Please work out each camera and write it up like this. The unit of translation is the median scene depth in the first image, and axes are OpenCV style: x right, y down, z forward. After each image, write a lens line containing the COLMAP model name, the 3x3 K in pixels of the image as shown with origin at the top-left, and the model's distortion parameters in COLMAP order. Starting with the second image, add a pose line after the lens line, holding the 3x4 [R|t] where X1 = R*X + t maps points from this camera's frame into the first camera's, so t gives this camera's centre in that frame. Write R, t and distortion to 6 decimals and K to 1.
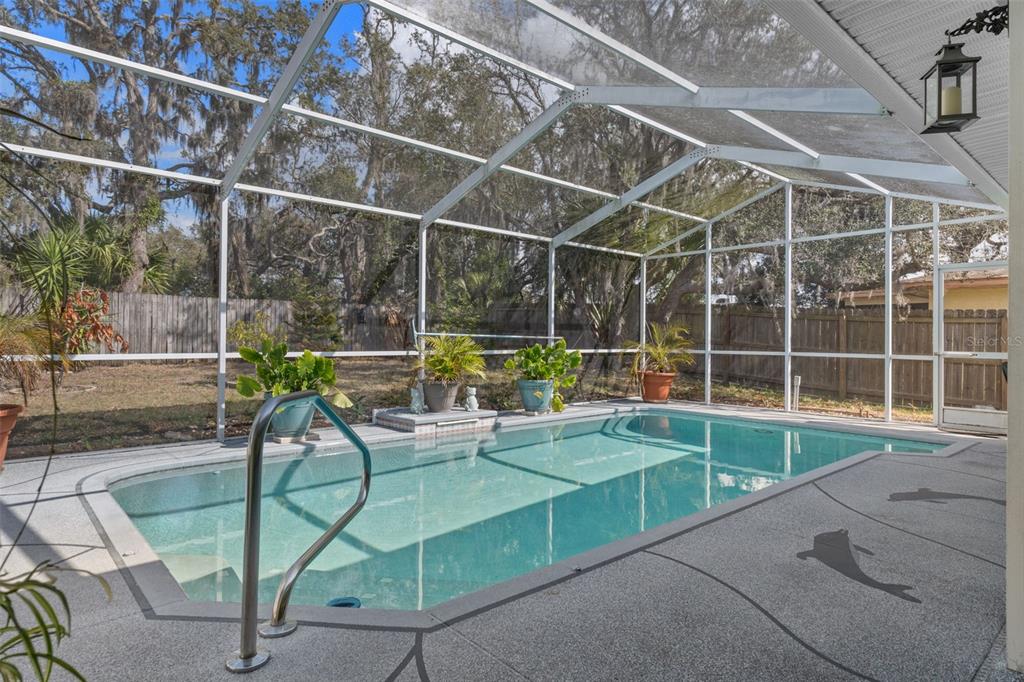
lens RADIAL K [[578.2, 0, 508.4], [0, 578.2, 336.2], [0, 0, 1]] dist [0.002778, 0.001585]
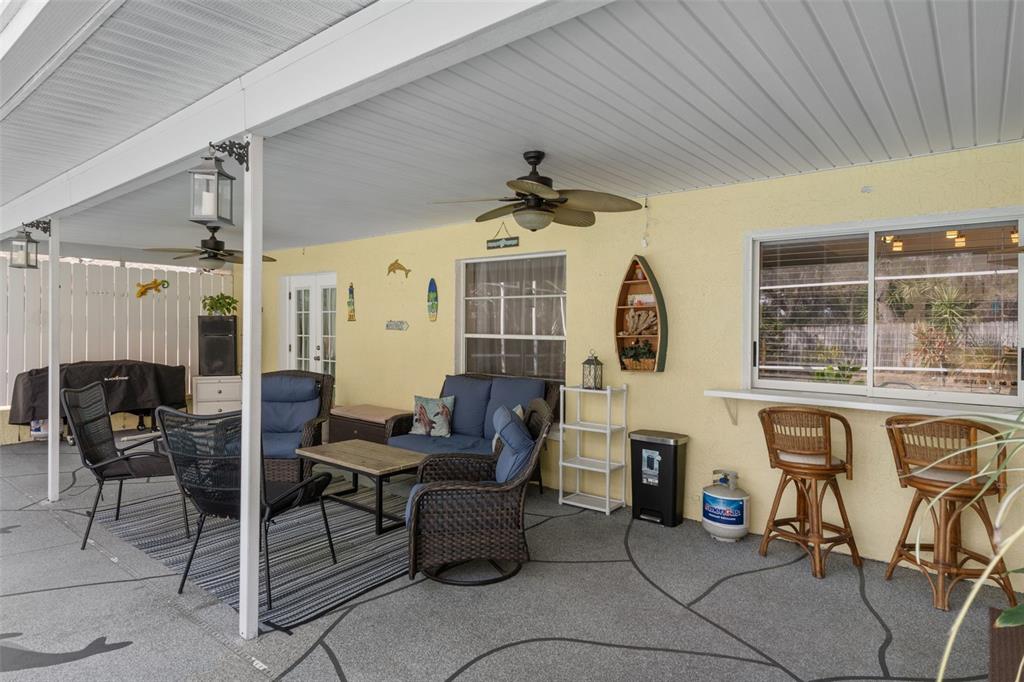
lens RADIAL K [[578.2, 0, 508.4], [0, 578.2, 336.2], [0, 0, 1]] dist [0.002778, 0.001585]
pose [[-0.155913, -0.019784, 0.987573, -0.152161], [-0.020187, 0.999654, 0.016839, -0.047197], [-0.987565, -0.017310, -0.156258, 0.168759]]
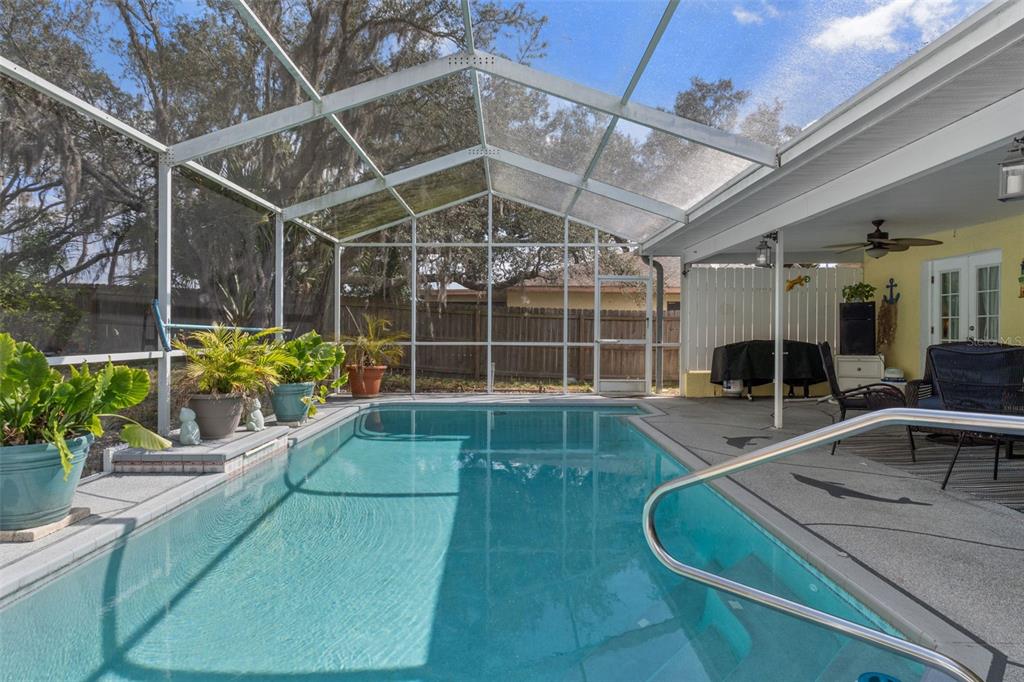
lens RADIAL K [[559.0, 0, 509.3], [0, 559.0, 333.0], [0, 0, 1]] dist [-0.002885, -0.000697]
pose [[0.670771, -0.007465, 0.741627, -0.383102], [-0.000289, 0.999947, 0.010326, -0.001961], [-0.741665, -0.007140, 0.670733, 0.290649]]
